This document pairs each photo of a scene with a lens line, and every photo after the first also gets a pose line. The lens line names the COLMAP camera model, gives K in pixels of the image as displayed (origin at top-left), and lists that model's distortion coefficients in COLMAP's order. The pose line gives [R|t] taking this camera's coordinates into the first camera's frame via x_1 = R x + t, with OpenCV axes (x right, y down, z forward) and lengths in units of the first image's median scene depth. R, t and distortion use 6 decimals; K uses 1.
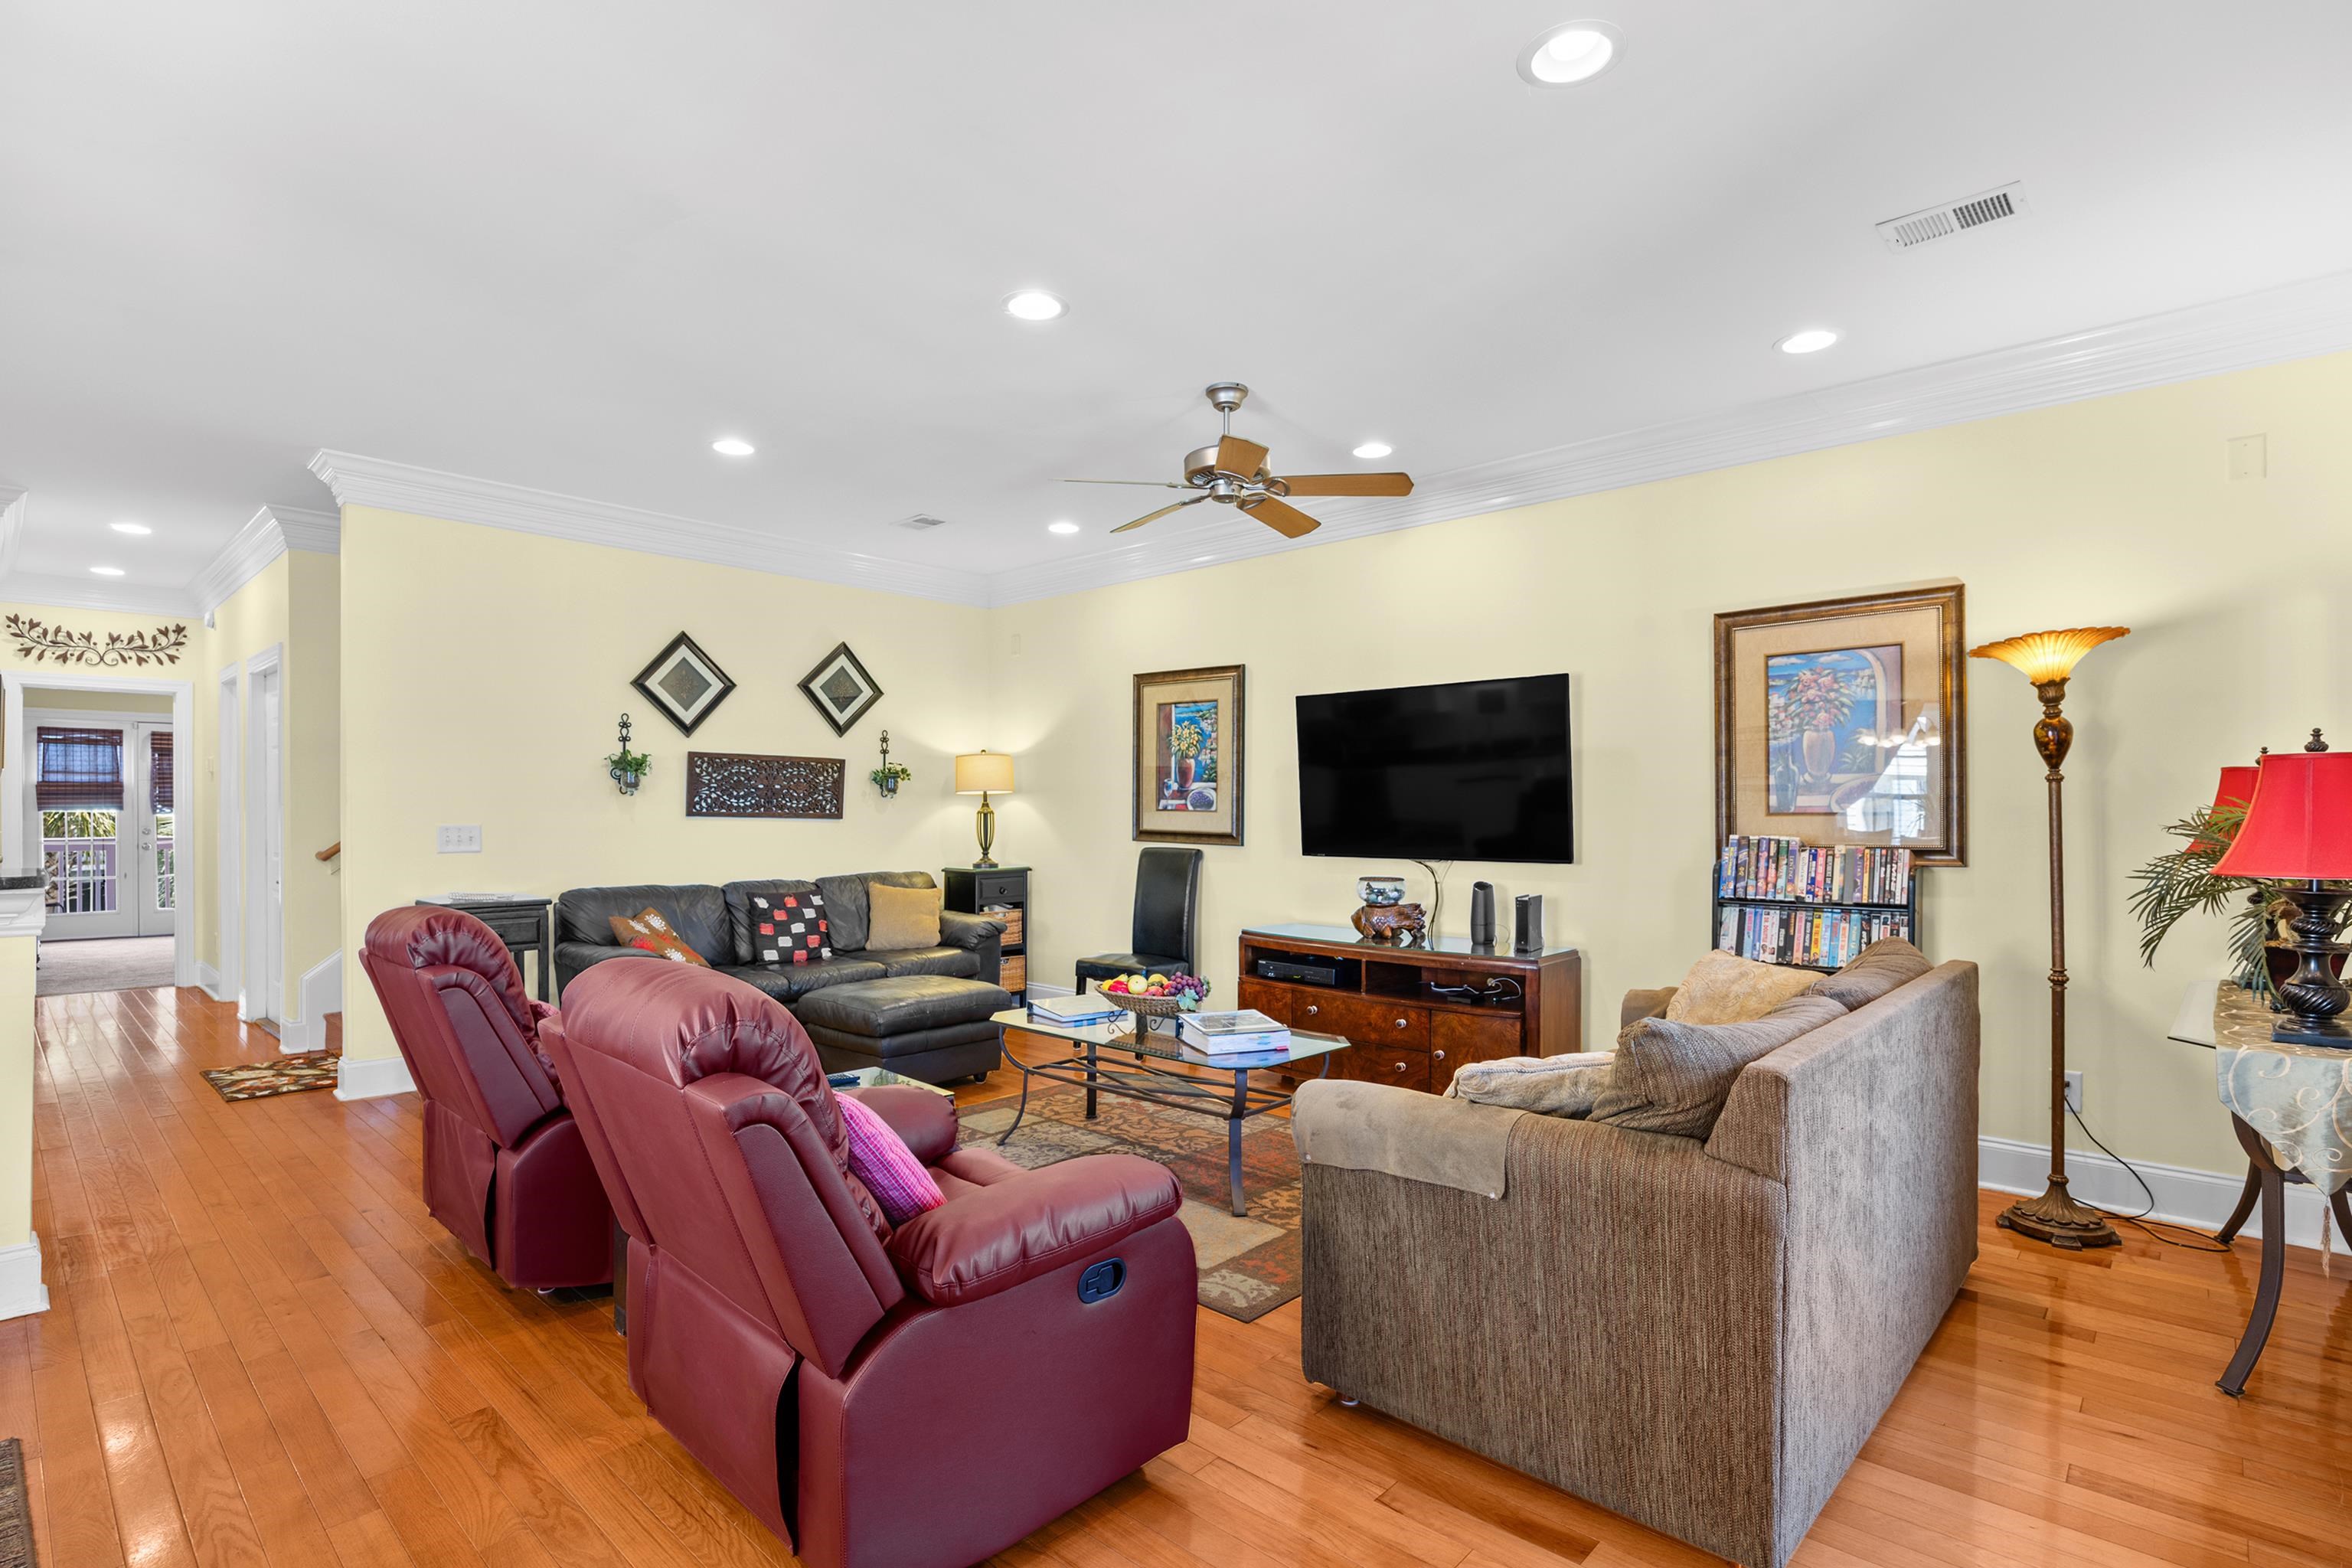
lens RADIAL K [[1116.9, 0, 1196.5], [0, 1116.9, 816.2], [0, 0, 1]] dist [-0.009255, 0.001097]
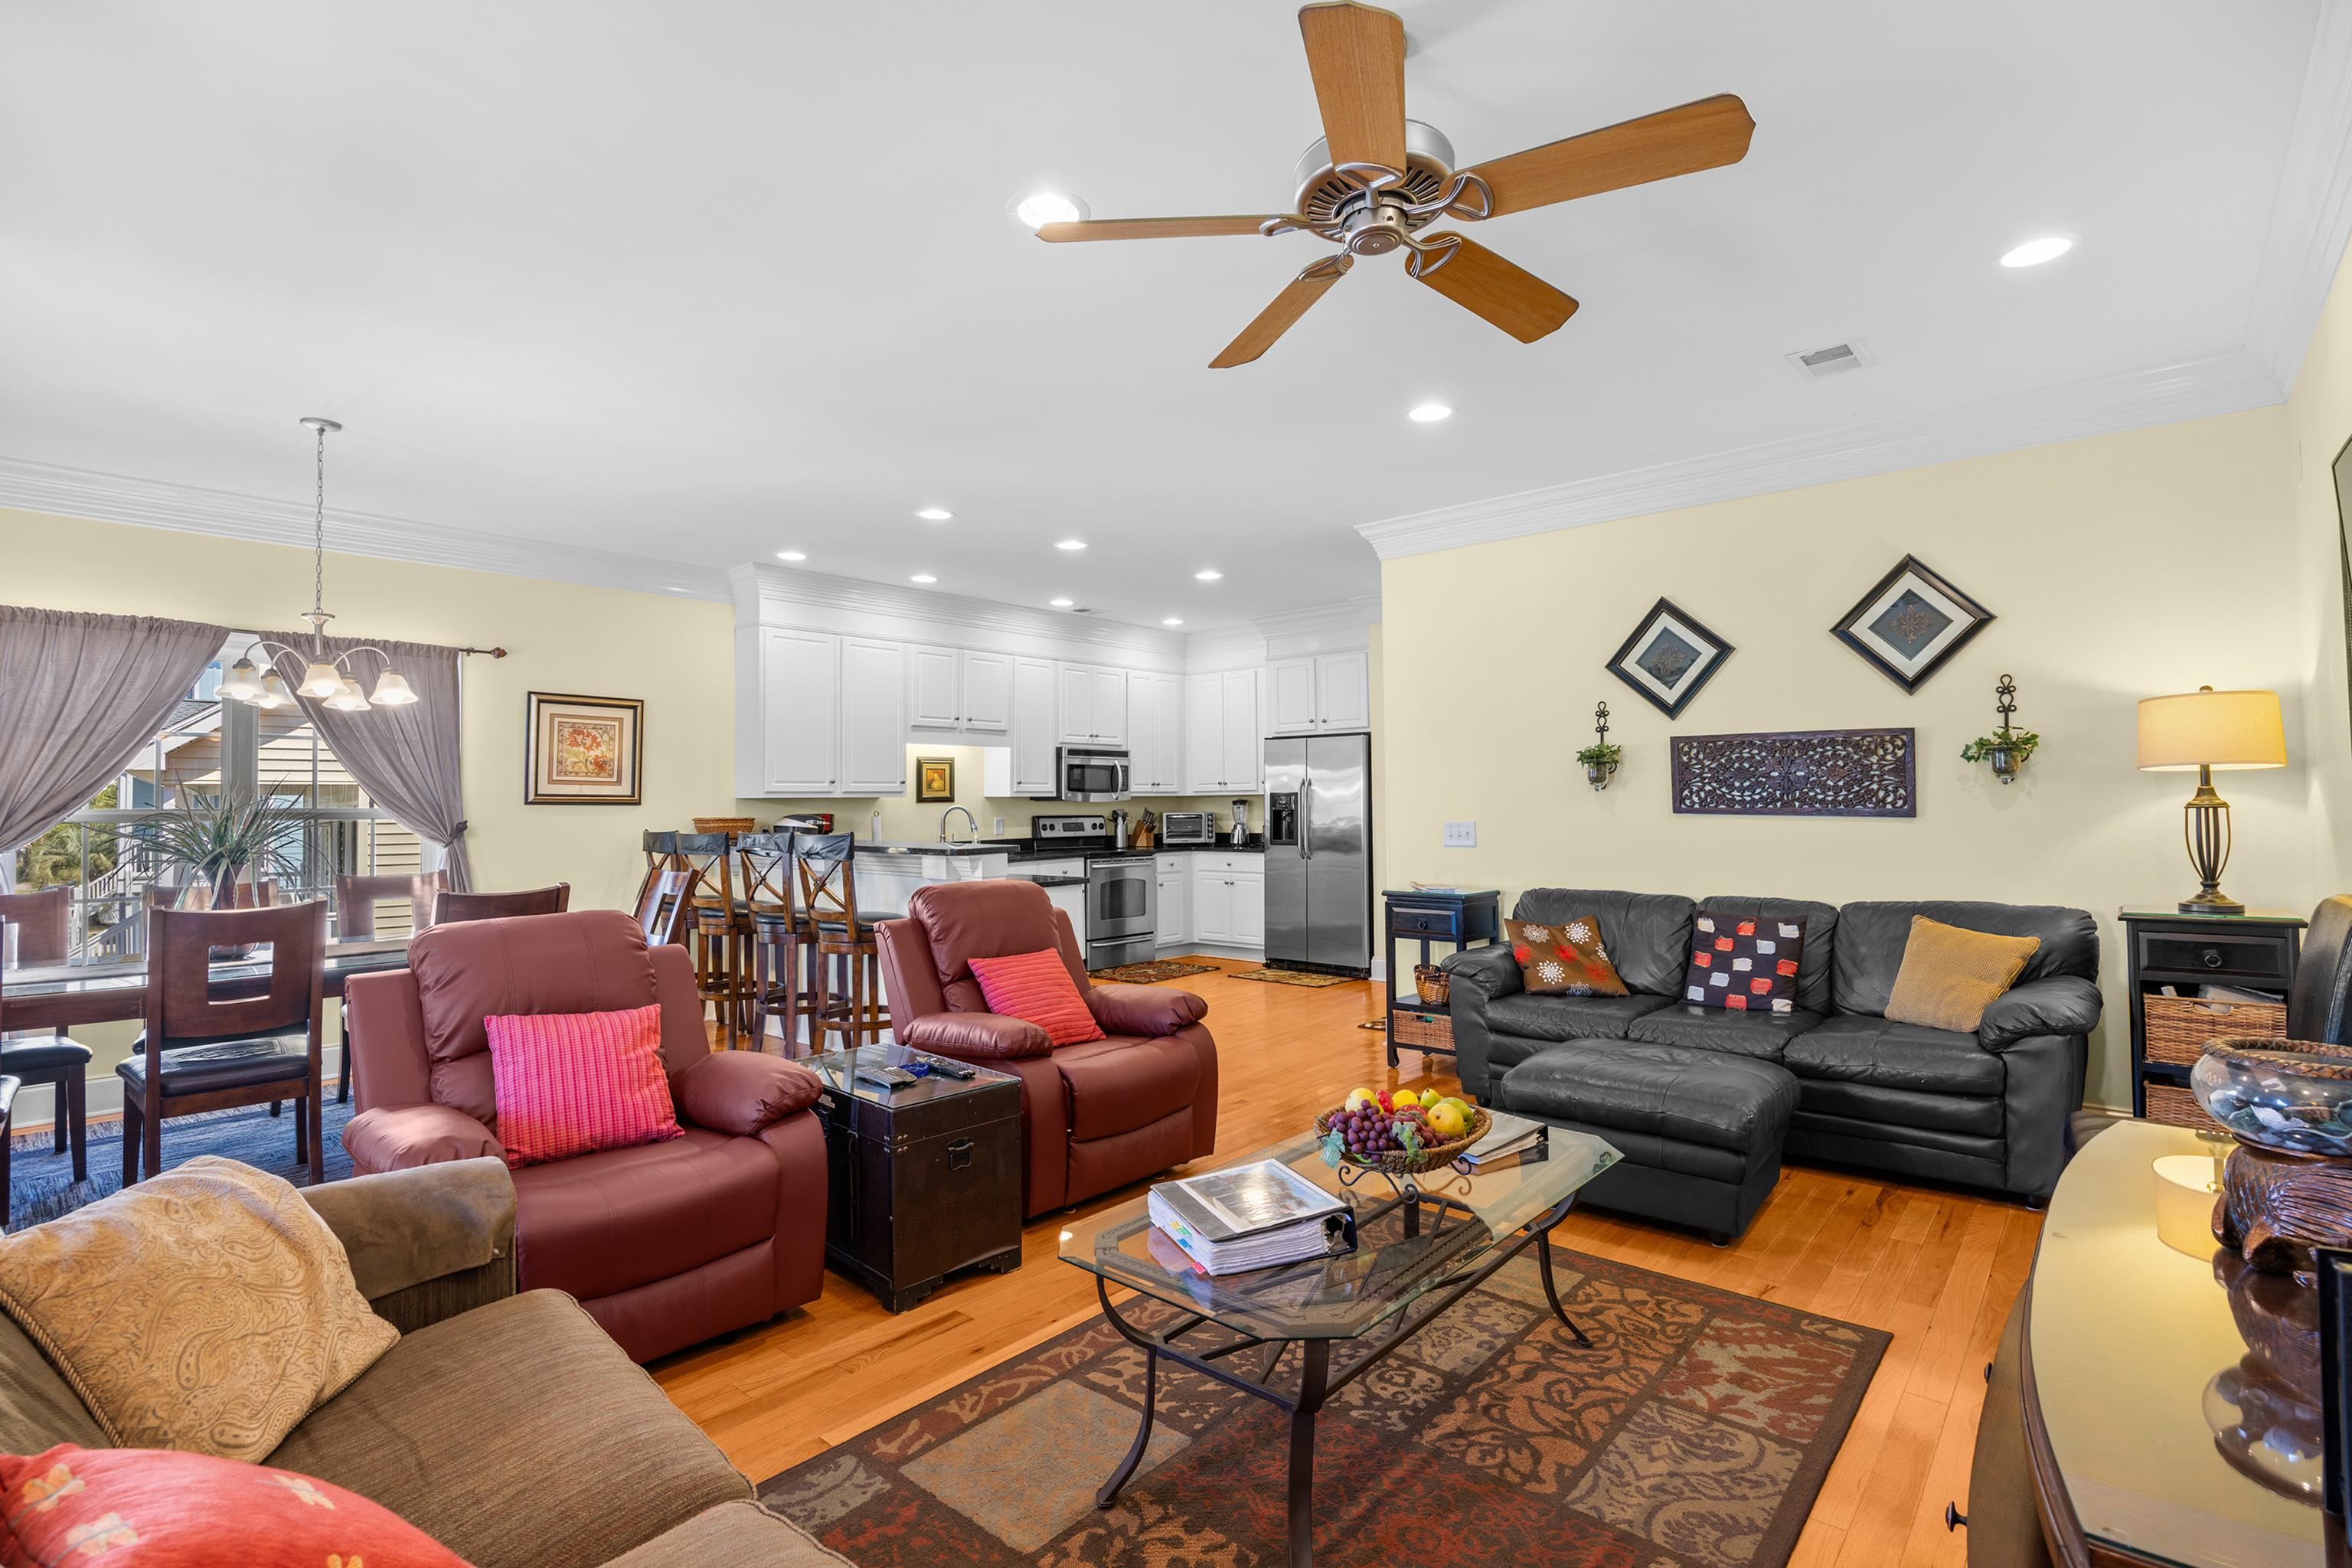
lens RADIAL K [[1116.9, 0, 1169.0], [0, 1116.9, 760.6], [0, 0, 1]] dist [-0.009255, 0.001097]
pose [[0.013149, -0.042304, -0.999018, 0.363793], [0.006658, 0.999086, -0.042220, -0.006542], [0.999891, -0.006097, 0.013418, 0.576847]]
